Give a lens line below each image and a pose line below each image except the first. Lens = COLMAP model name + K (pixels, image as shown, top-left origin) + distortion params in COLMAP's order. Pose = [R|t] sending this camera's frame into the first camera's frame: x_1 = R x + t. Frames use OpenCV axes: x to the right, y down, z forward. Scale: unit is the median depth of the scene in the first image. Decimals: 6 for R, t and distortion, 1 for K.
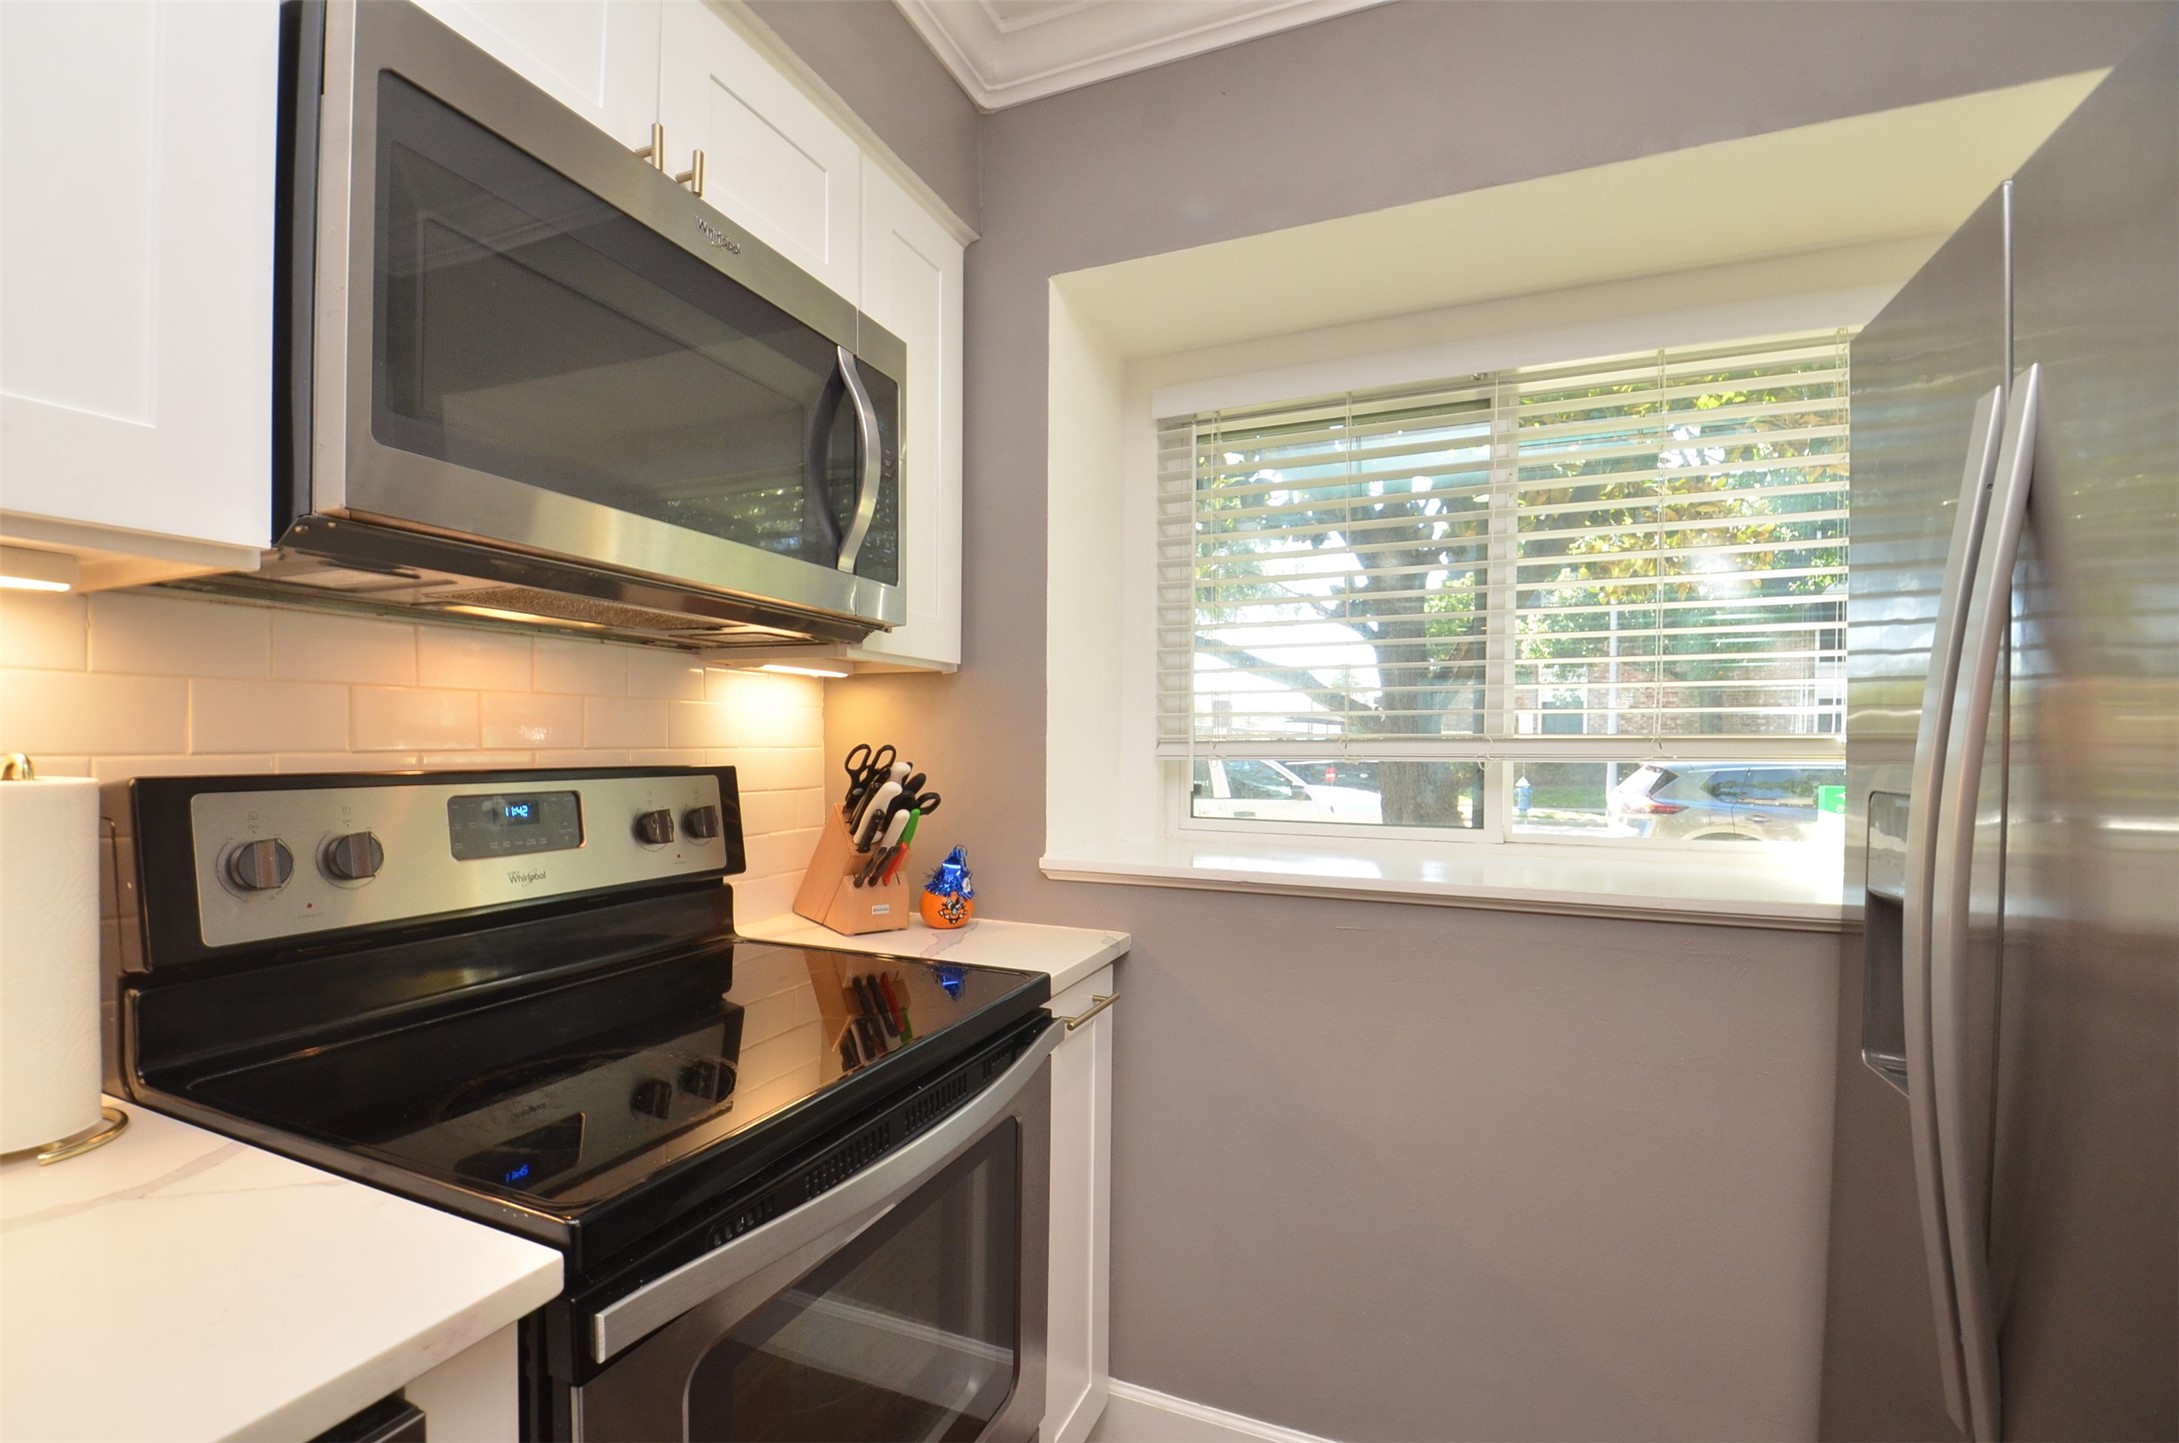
lens RADIAL K [[944.1, 0, 1062.6], [0, 944.1, 758.5], [0, 0, 1]] dist [0.034044, -0.030202]
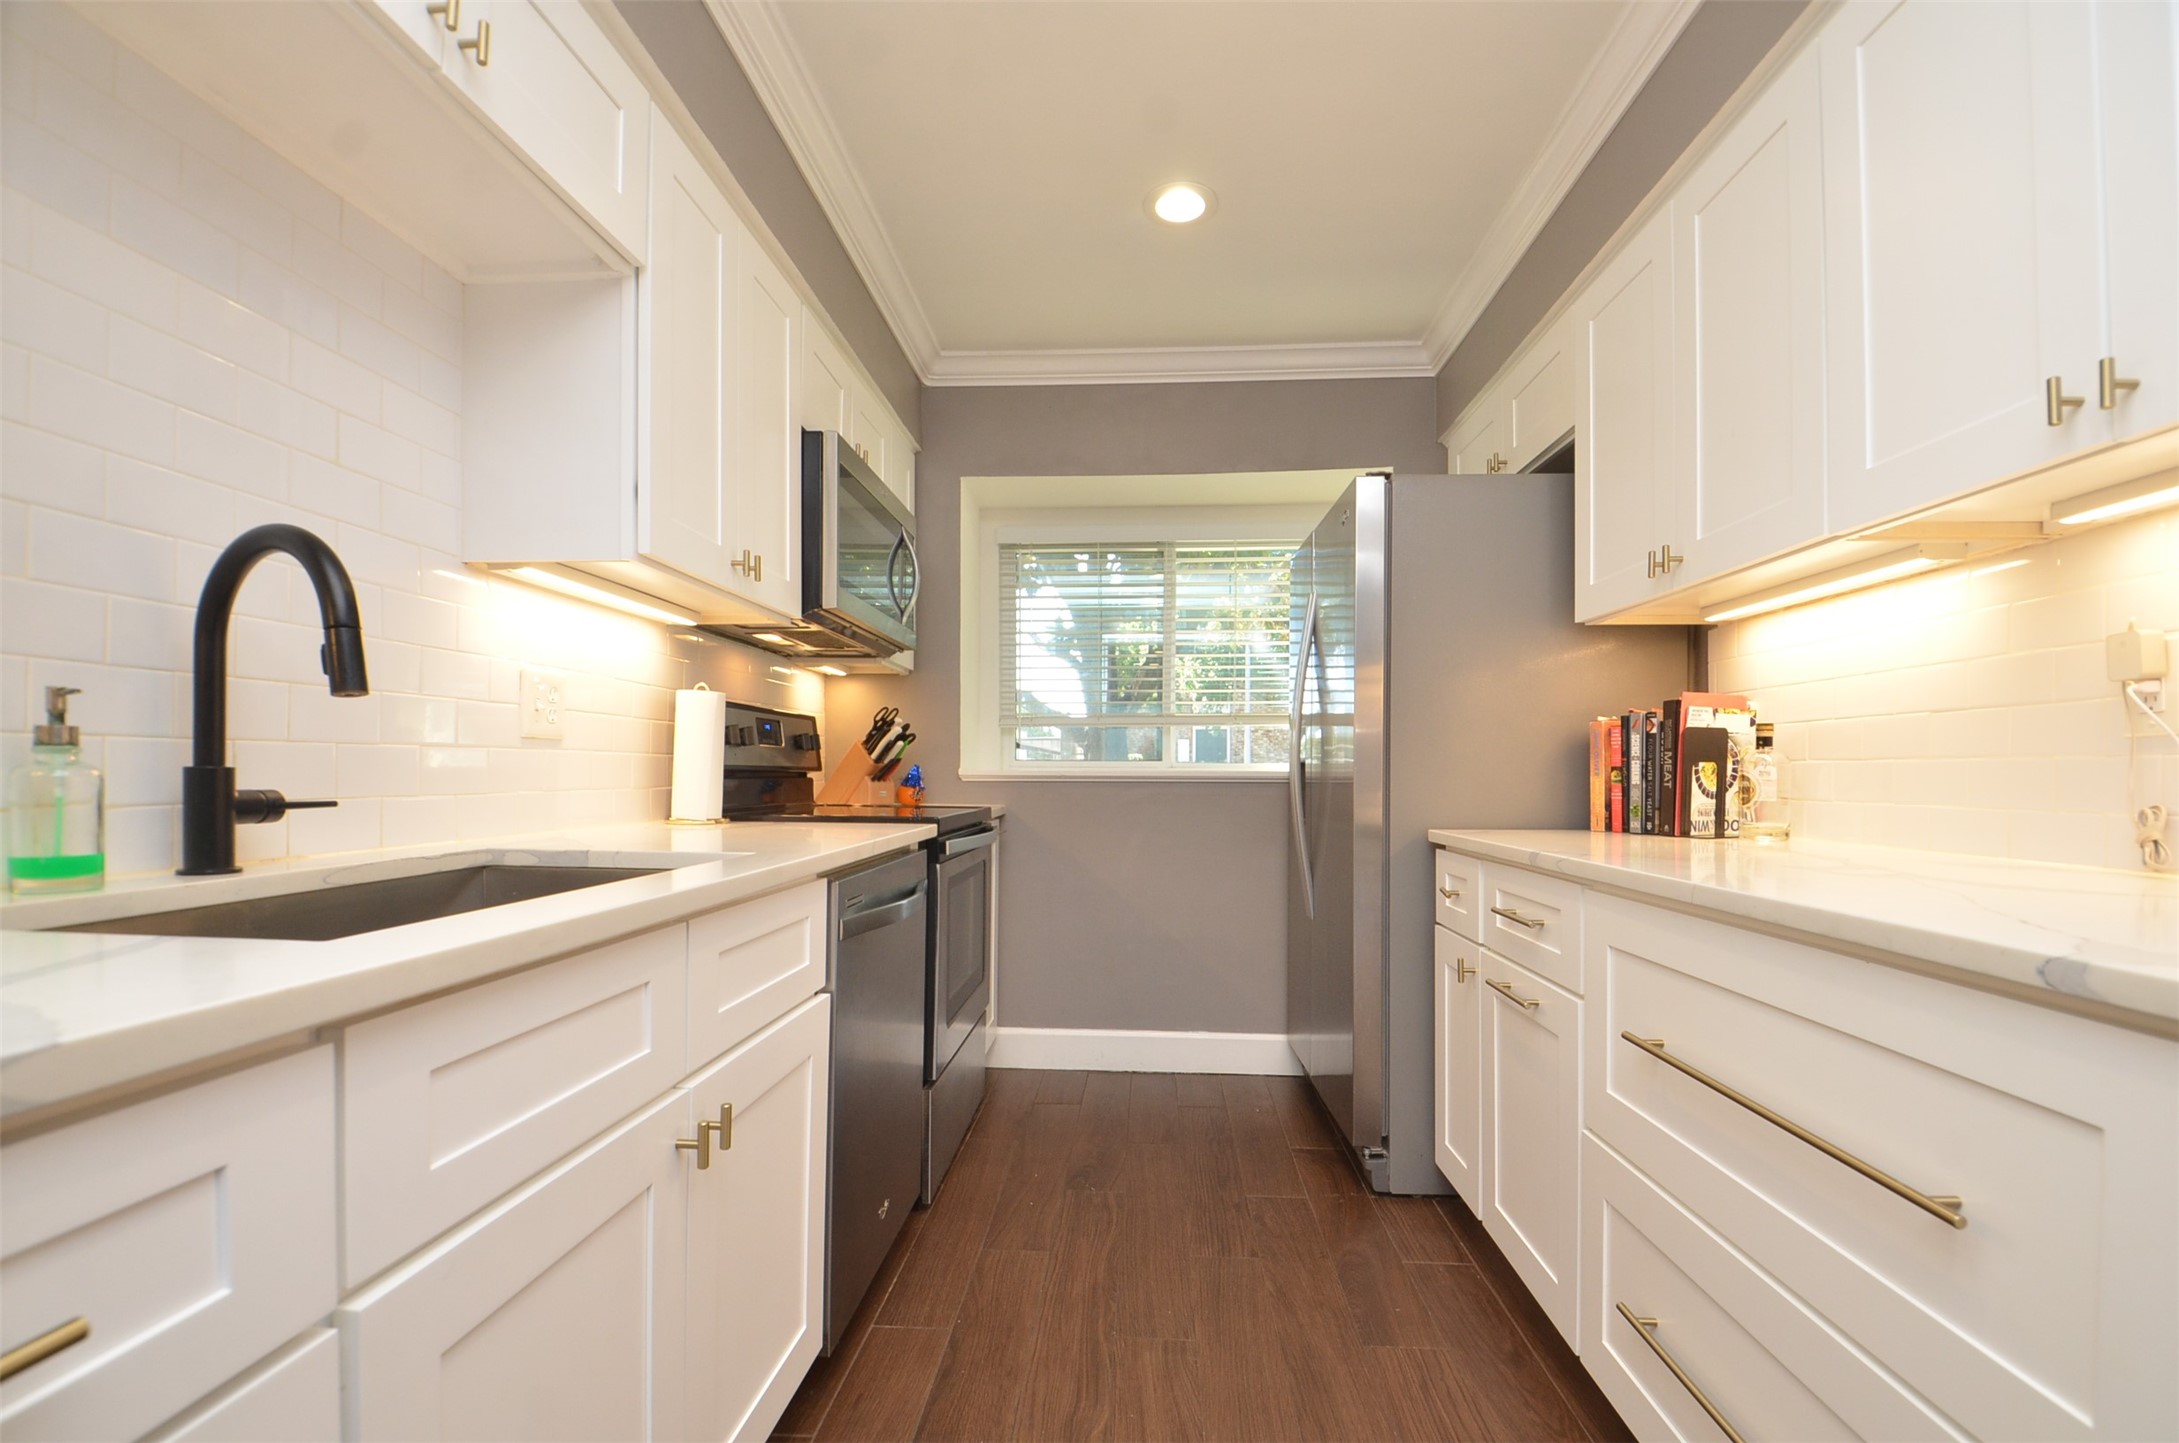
lens RADIAL K [[953.0, 0, 1089.1], [0, 953.0, 775.9], [0, 0, 1]] dist [0.027775, -0.027282]
pose [[0.937660, -0.001186, 0.347552, -0.490310], [0.004703, 0.999946, -0.009276, 0.146851], [-0.347522, 0.010332, 0.937615, -1.023306]]
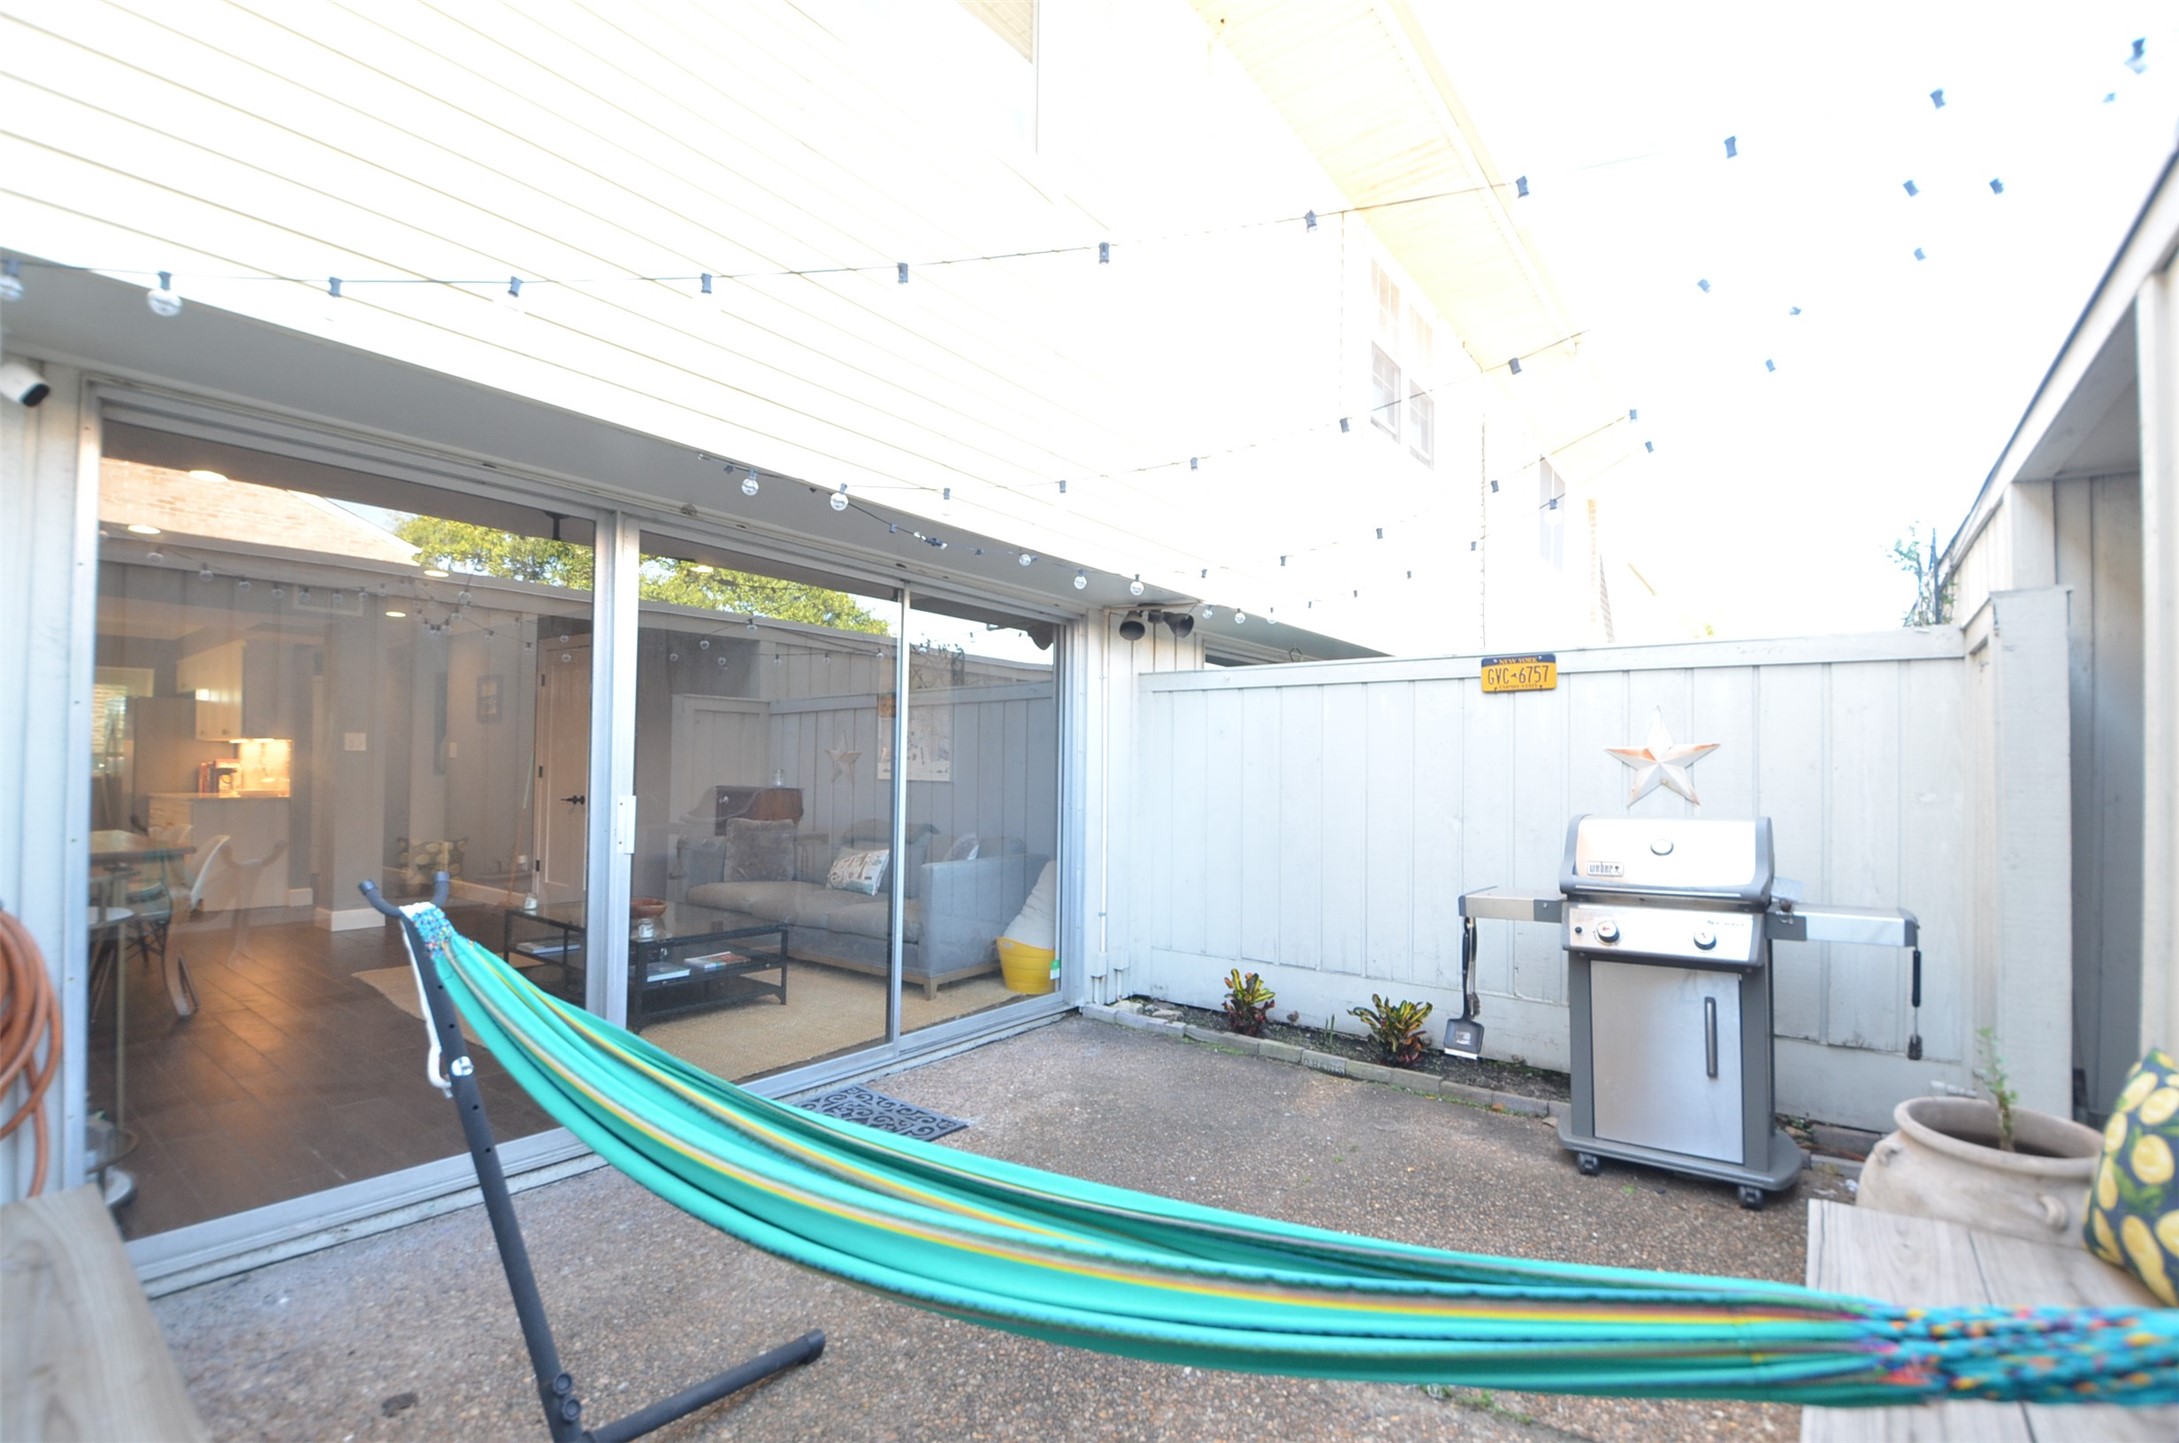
lens RADIAL K [[980.1, 0, 1093.5], [0, 980.1, 775.4], [0, 0, 1]] dist [0.001771, -0.016235]
pose [[0.242978, 0.000571, 0.970032, -3.522697], [0.000795, 0.999999, -0.000788, 0.126799], [-0.970031, 0.000963, 0.242977, -6.392506]]
